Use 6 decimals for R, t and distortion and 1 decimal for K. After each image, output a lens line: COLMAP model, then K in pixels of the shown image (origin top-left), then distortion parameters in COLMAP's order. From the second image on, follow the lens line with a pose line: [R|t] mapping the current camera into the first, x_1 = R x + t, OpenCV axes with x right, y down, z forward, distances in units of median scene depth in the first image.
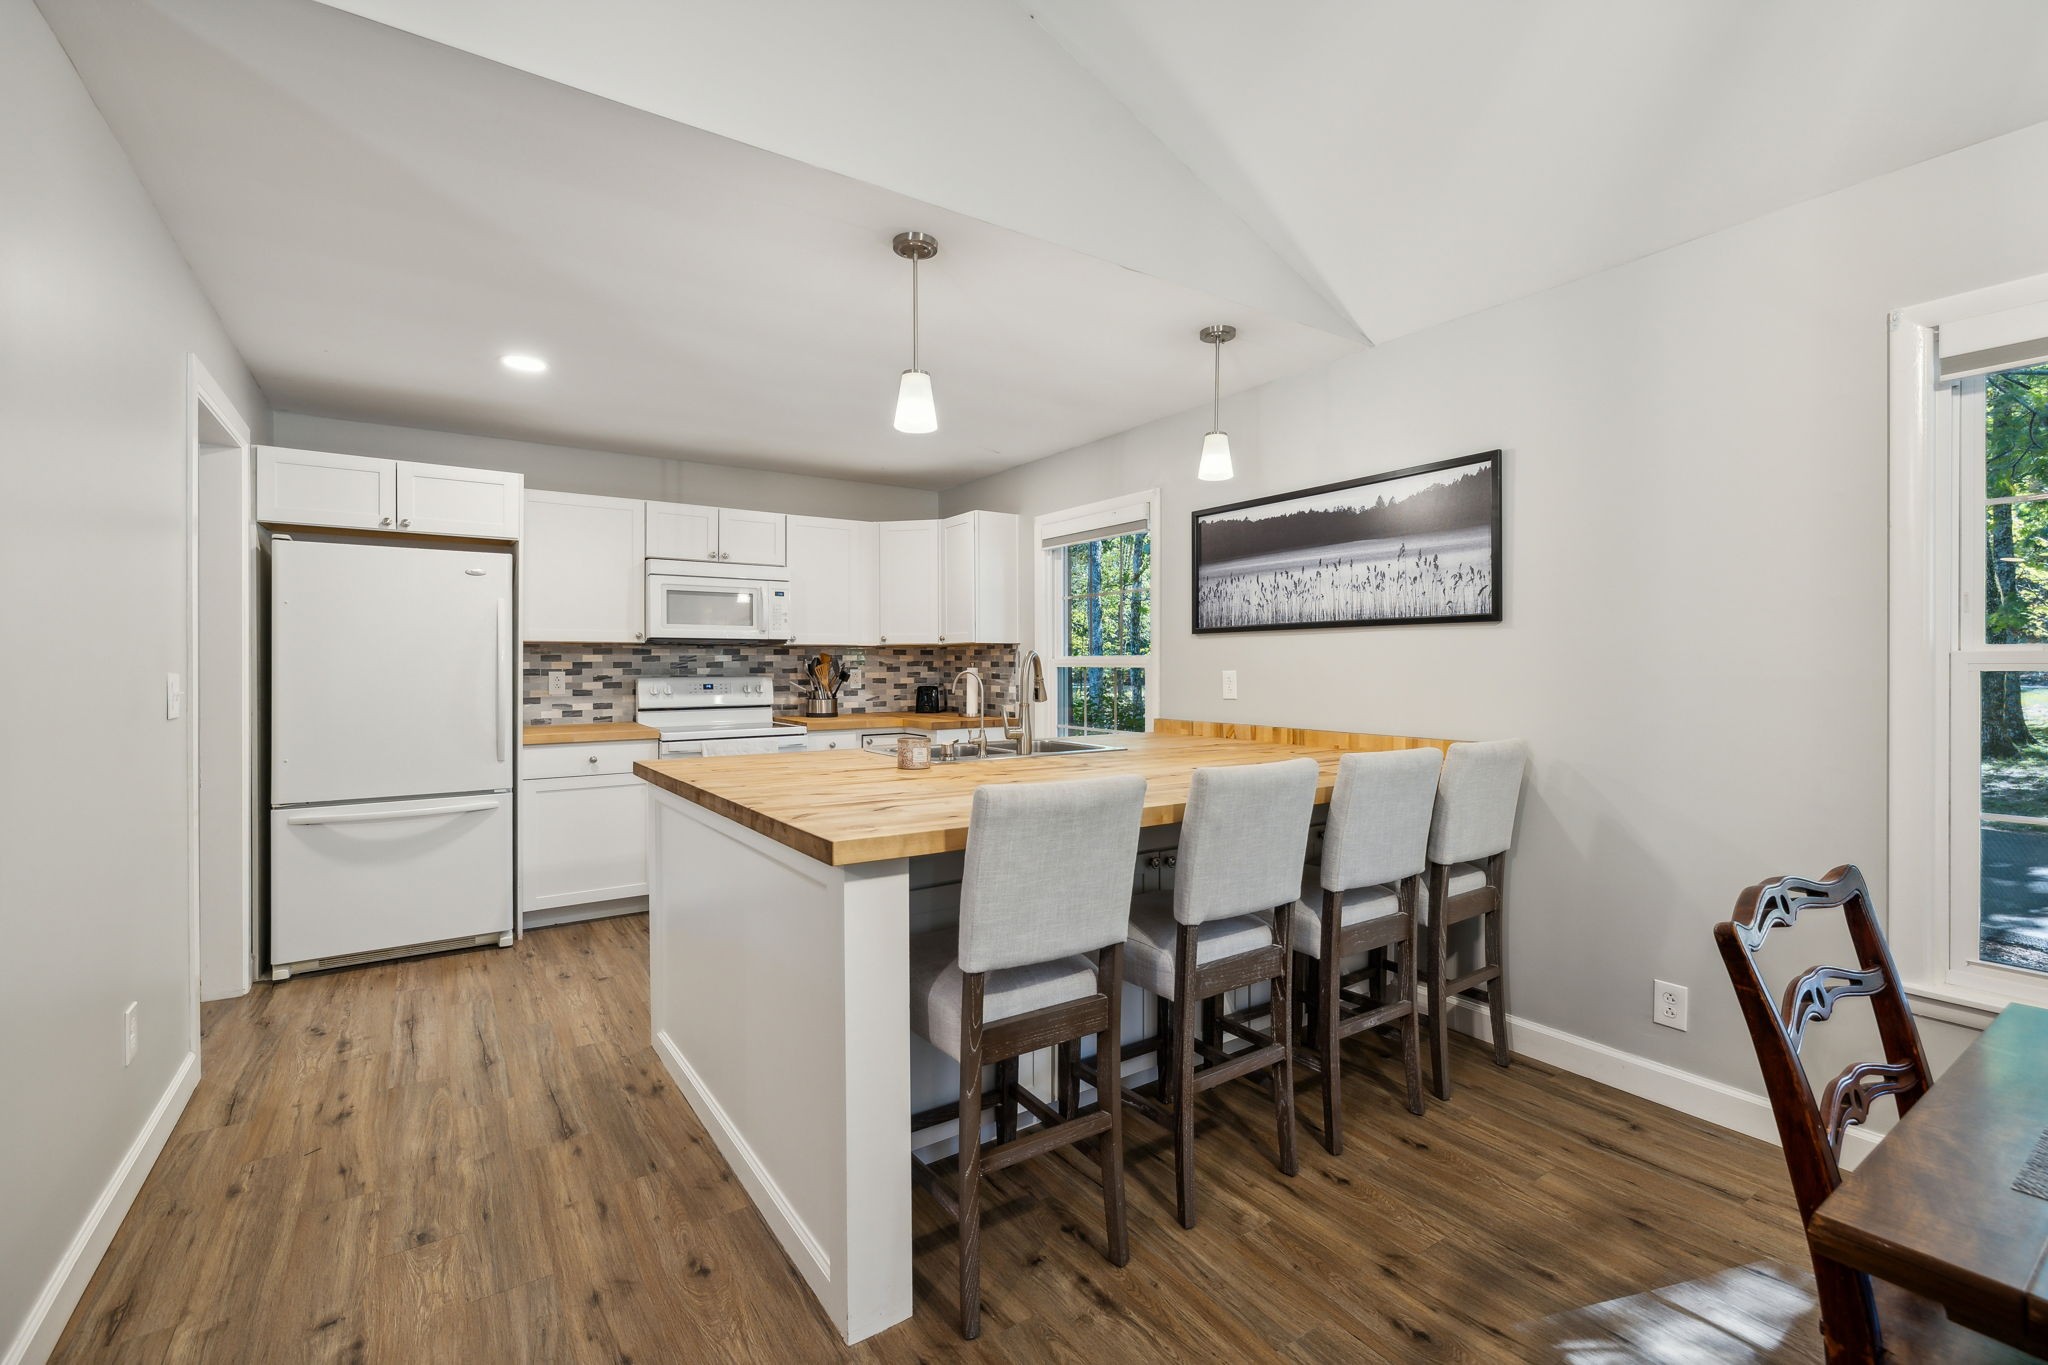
lens RADIAL K [[873.4, 0, 1011.3], [0, 873.4, 681.0], [0, 0, 1]] dist [0.001221, 0.000040]
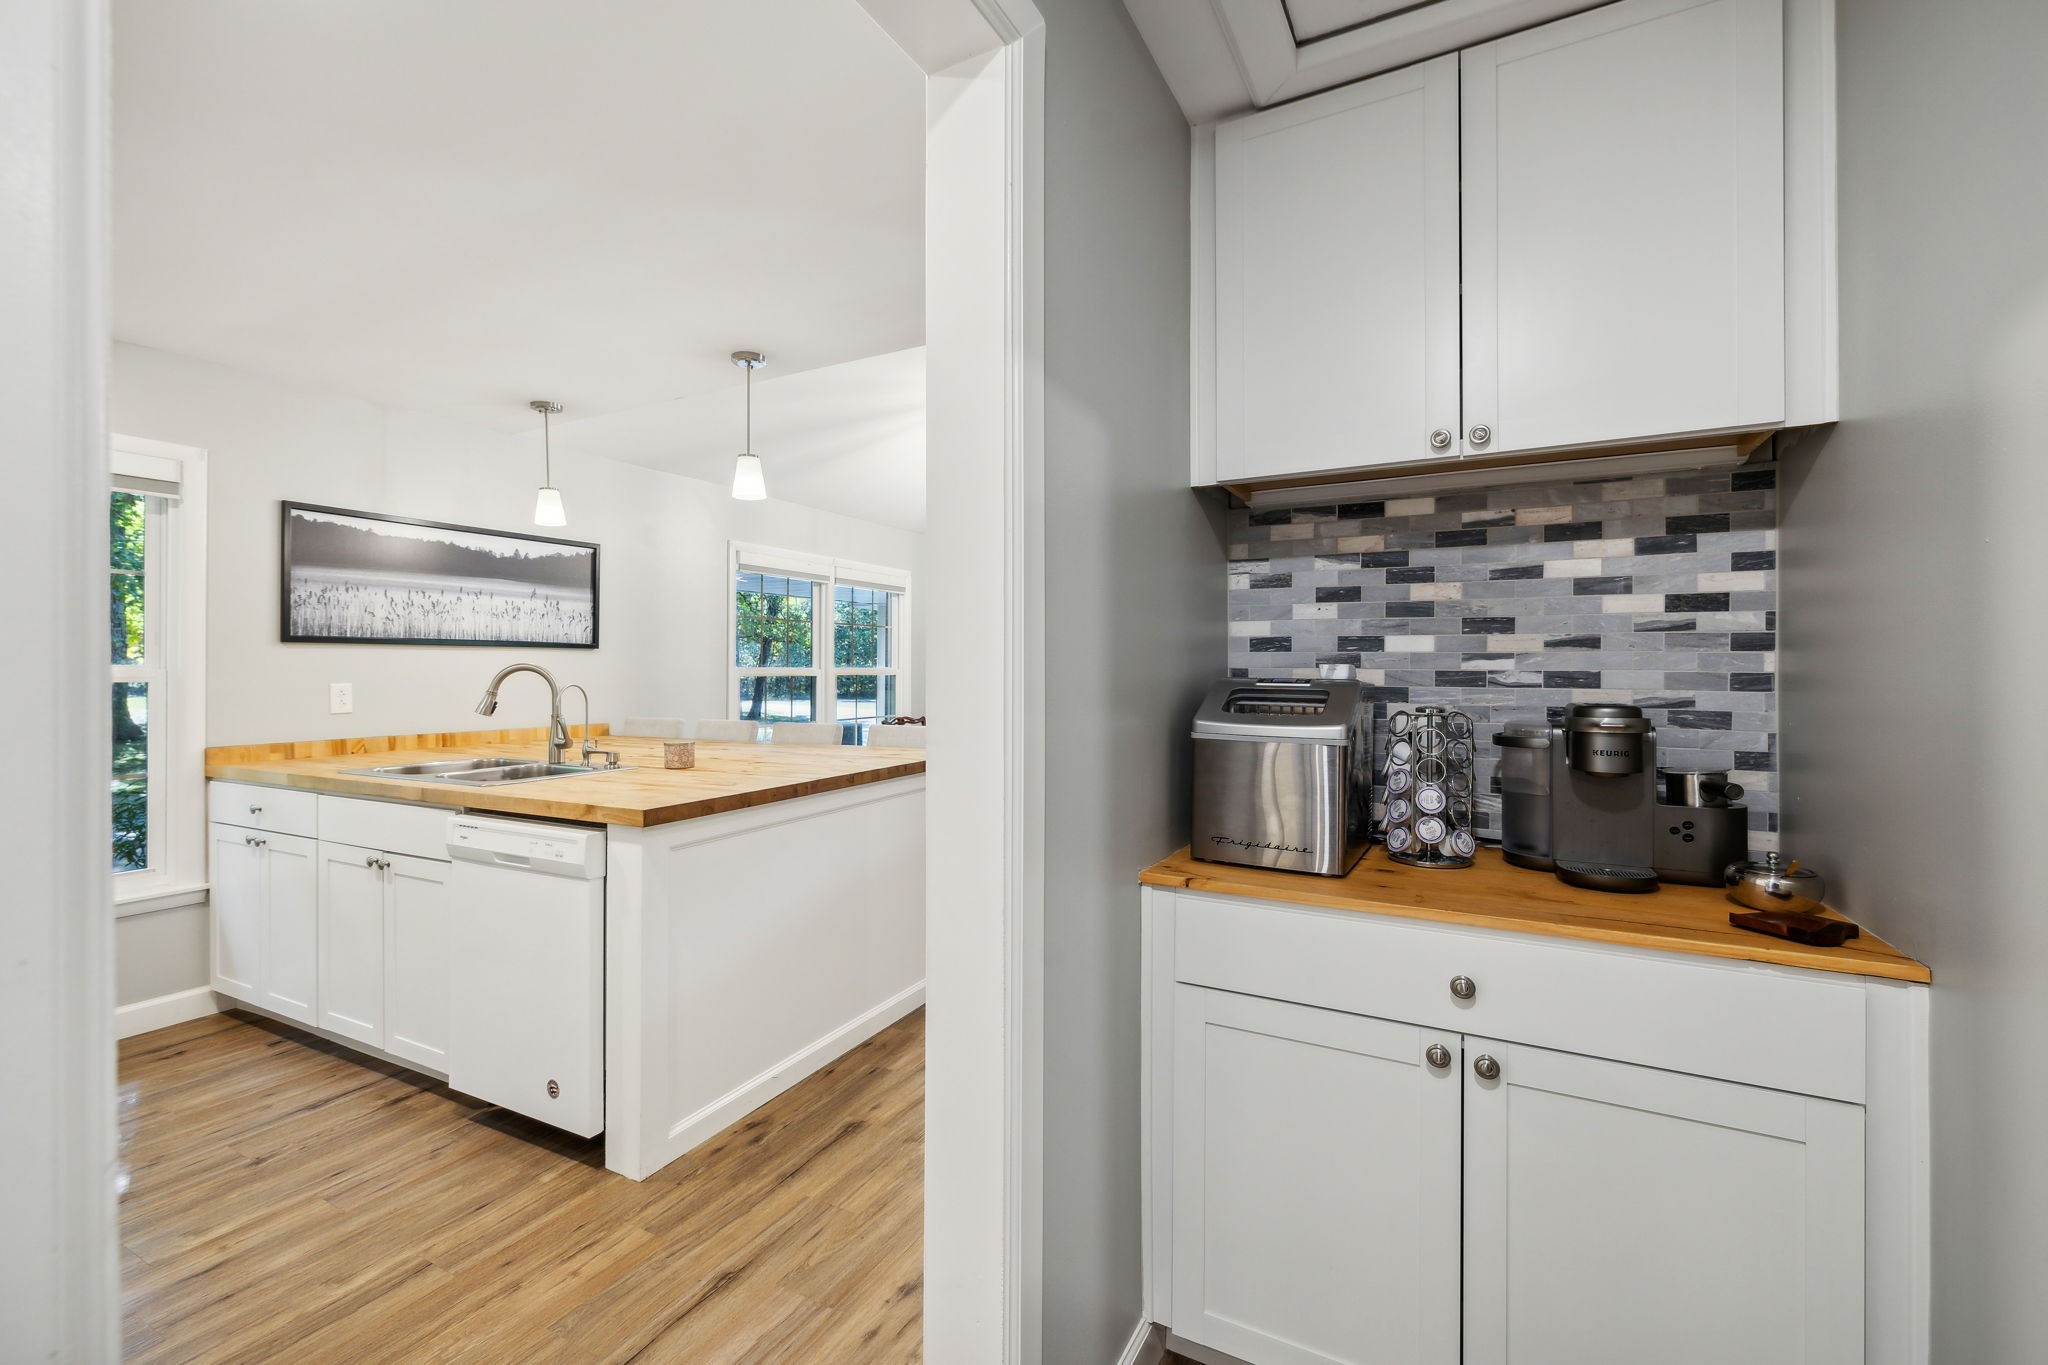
lens RADIAL K [[873.4, 0, 1018.4], [0, 873.4, 672.9], [0, 0, 1]] dist [0.001221, 0.000040]
pose [[-0.469298, 0.002537, 0.883036, -1.092192], [0.023618, 0.999674, 0.009680, -0.017763], [-0.882724, 0.025399, -0.469205, 0.937013]]
